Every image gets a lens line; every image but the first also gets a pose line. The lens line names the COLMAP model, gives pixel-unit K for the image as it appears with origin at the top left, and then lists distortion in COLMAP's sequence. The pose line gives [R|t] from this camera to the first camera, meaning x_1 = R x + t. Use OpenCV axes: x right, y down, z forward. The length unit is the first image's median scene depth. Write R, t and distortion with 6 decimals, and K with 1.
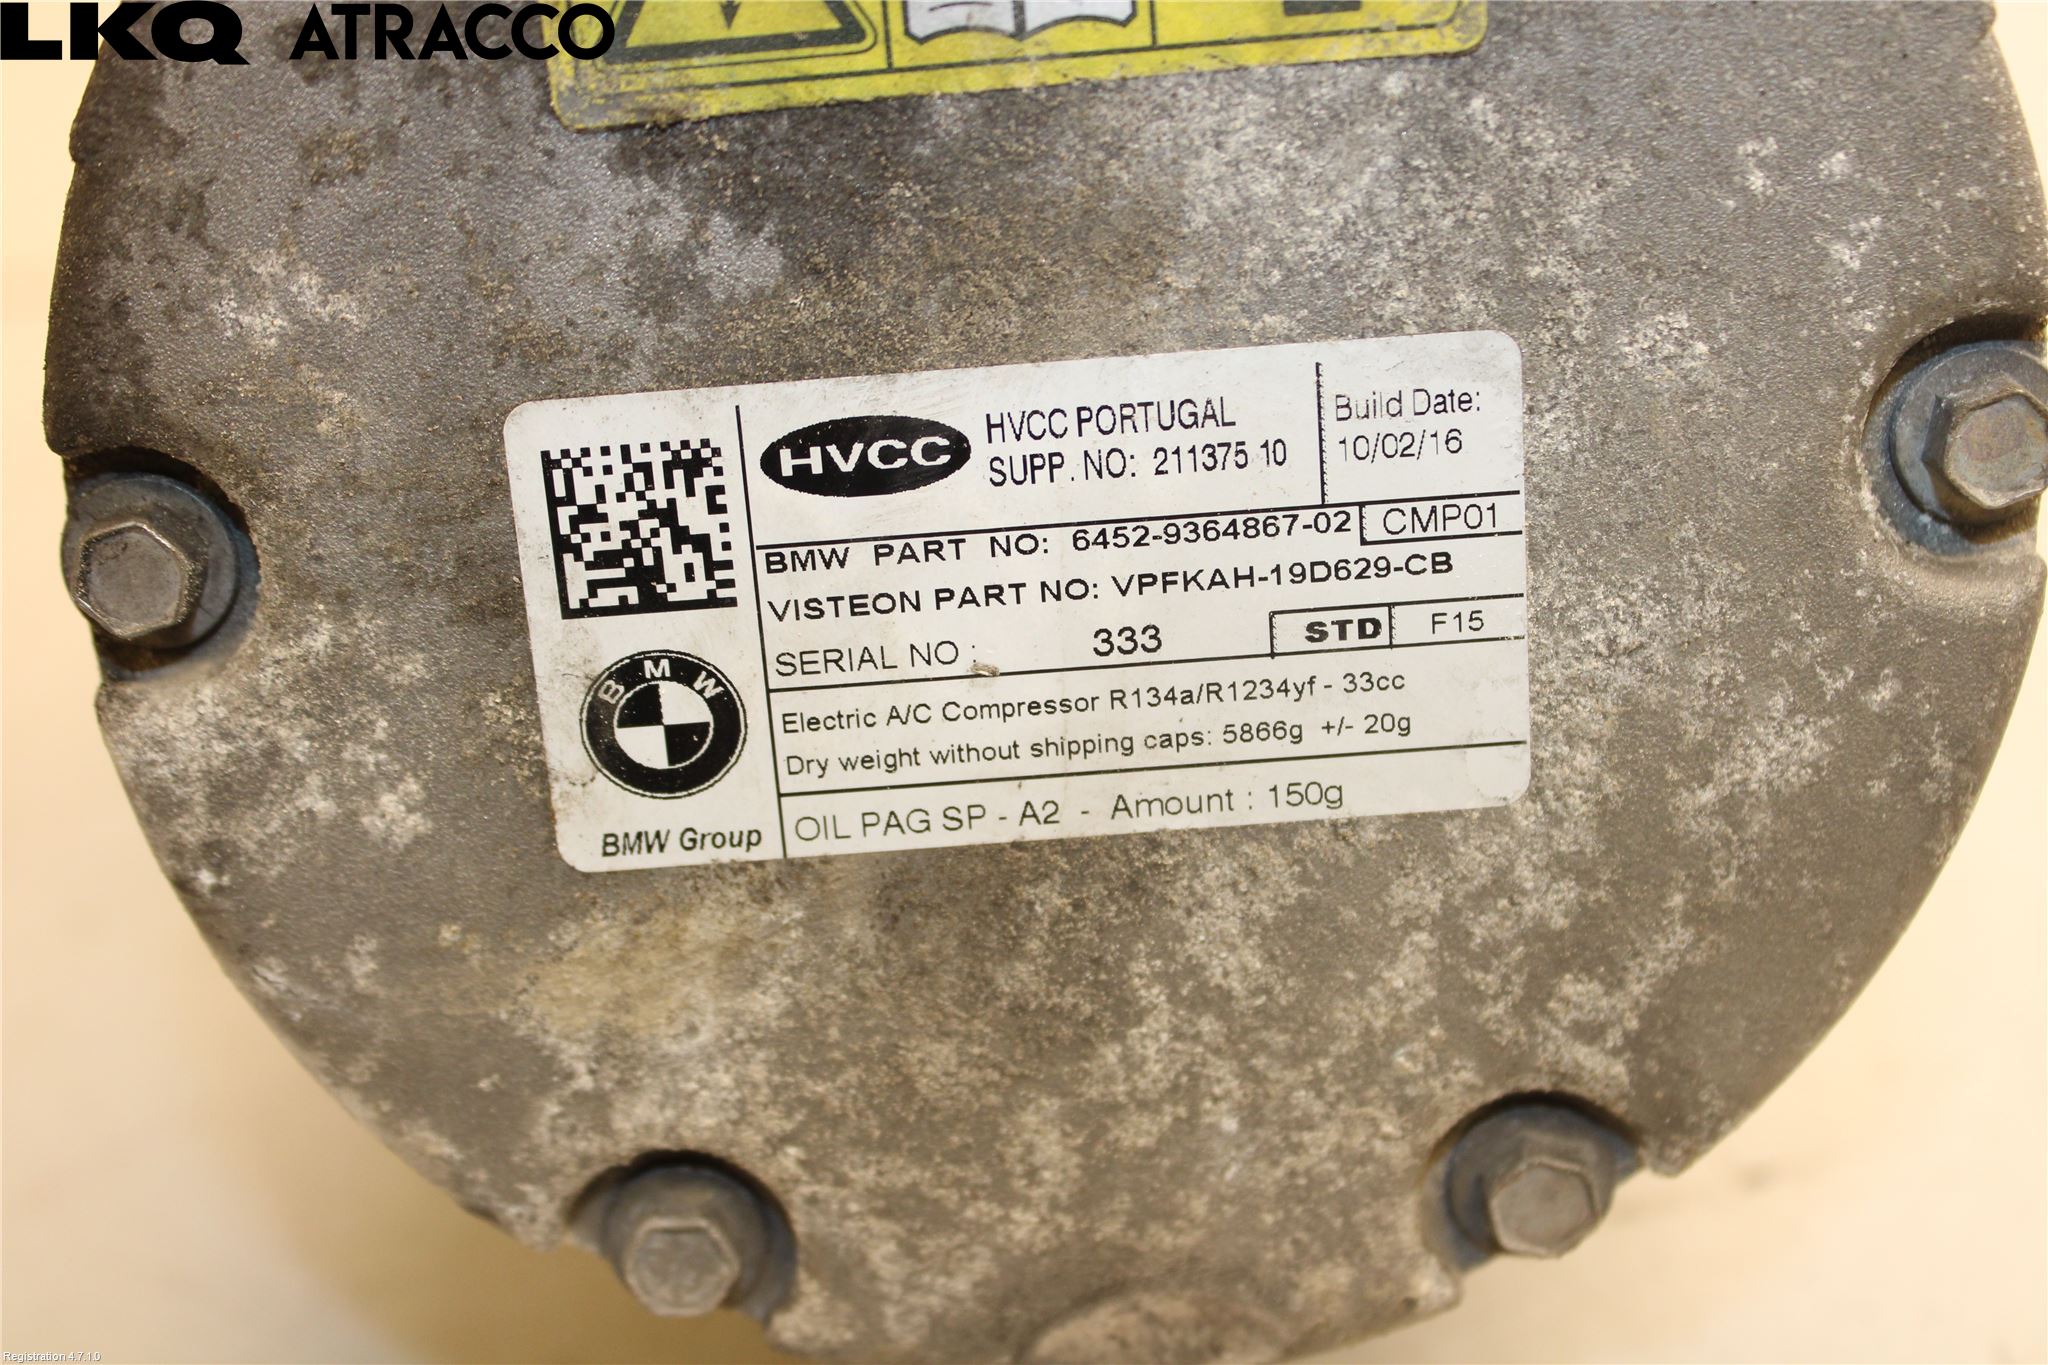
lens RADIAL K [[3129.5, 0, 1025.6], [0, 3129.5, 682.5], [0, 0, 1]] dist [-0.008023, 0.000000]
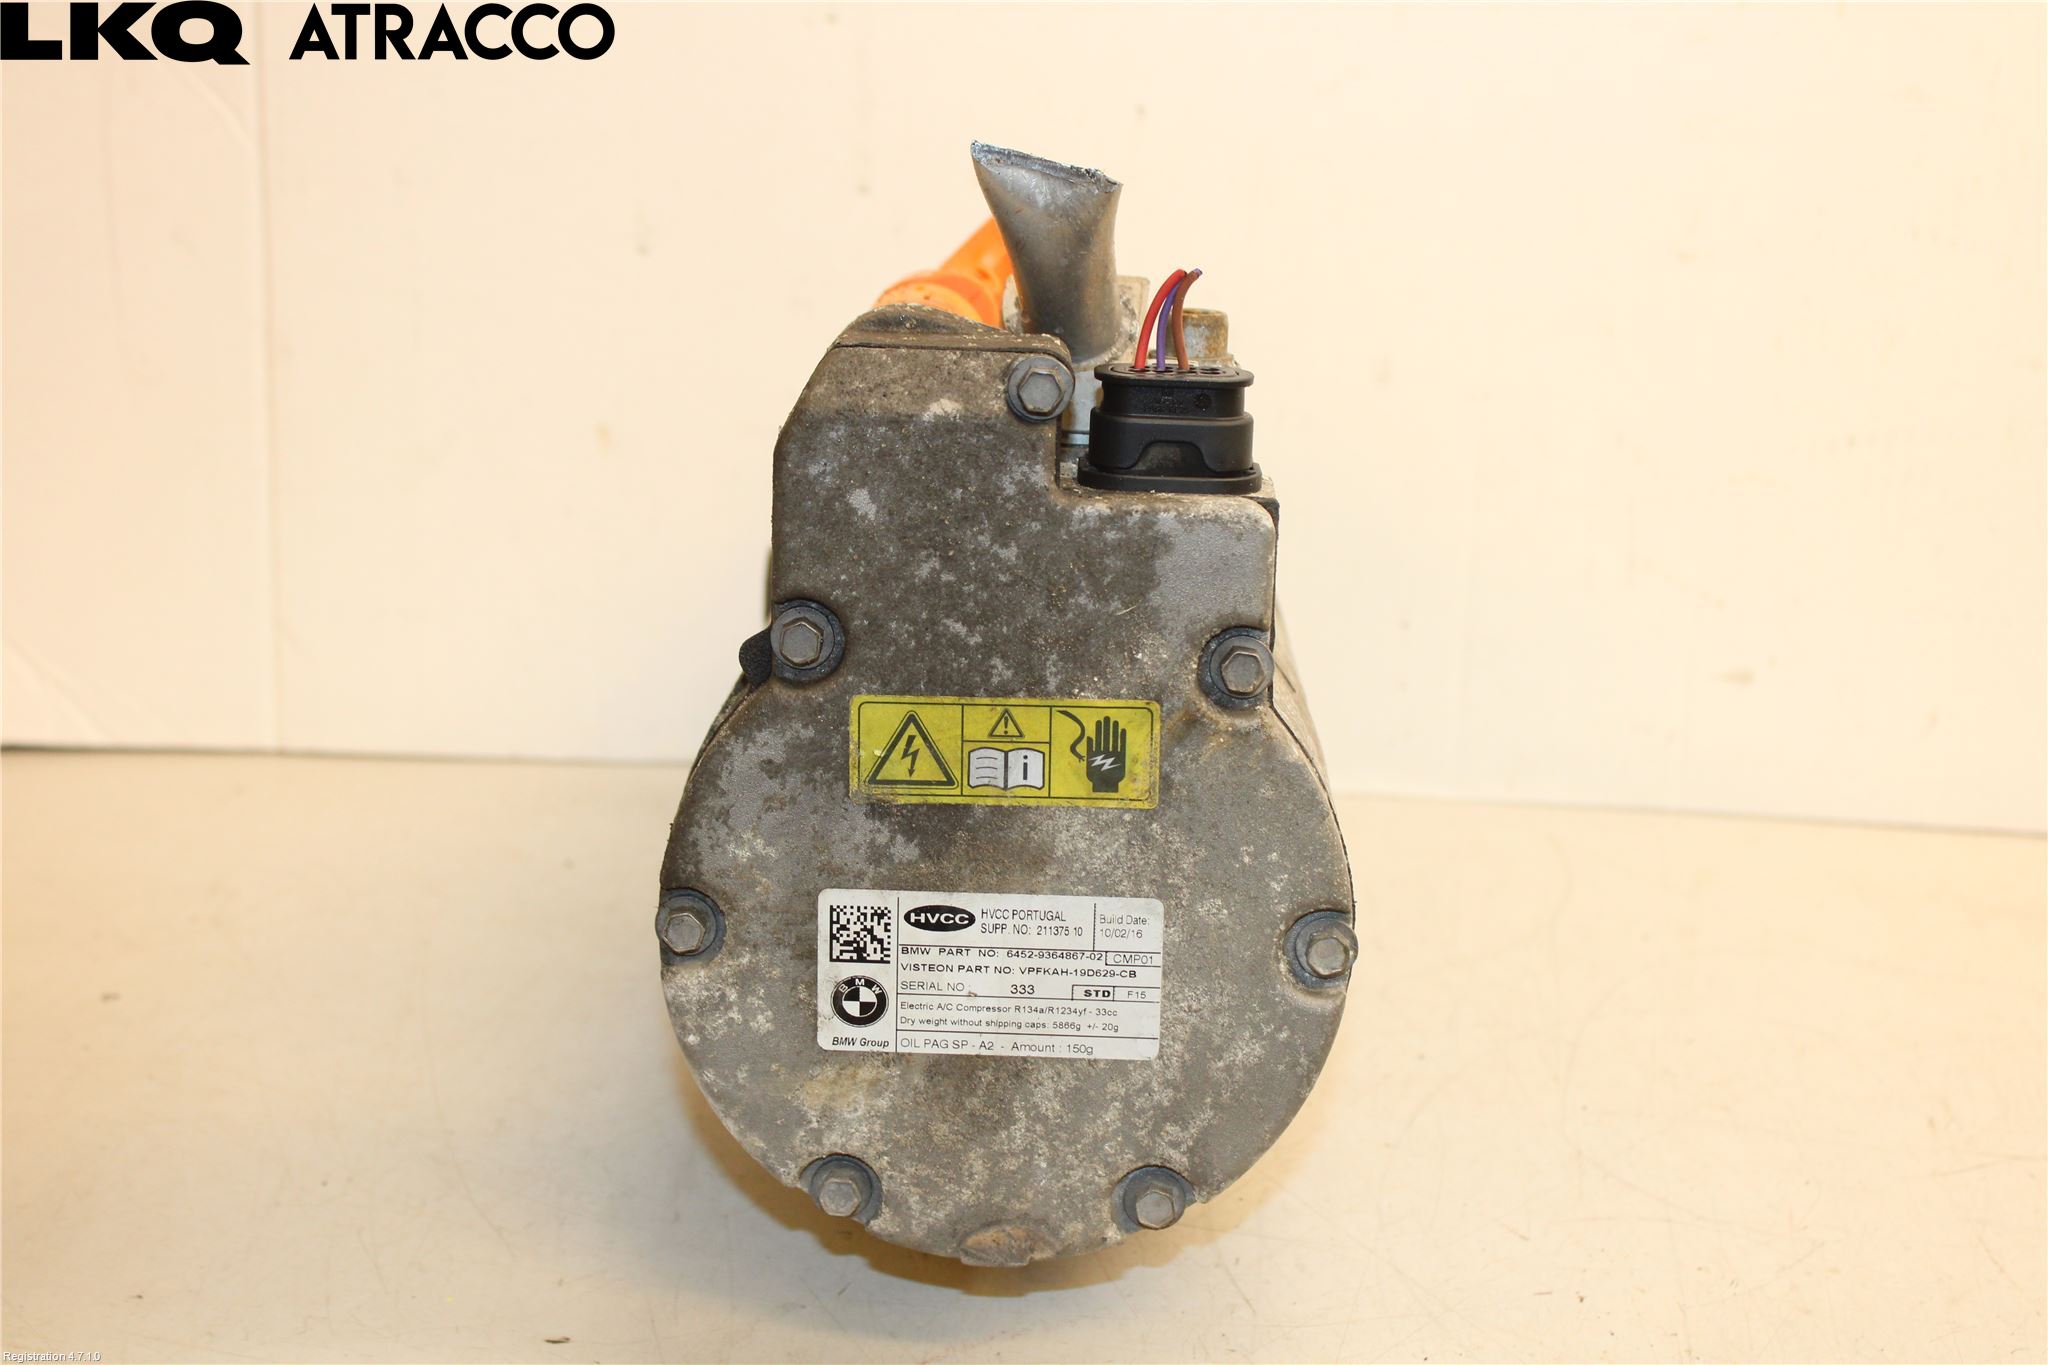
lens RADIAL K [[3129.5, 0, 997.2], [0, 3129.5, 725.0], [0, 0, 1]] dist [-0.008023, 0.000000]
pose [[0.994569, 0.102816, -0.016159, 0.030742], [-0.103604, 0.992839, -0.059479, -0.081333], [0.009927, 0.060830, 0.998099, -1.897903]]
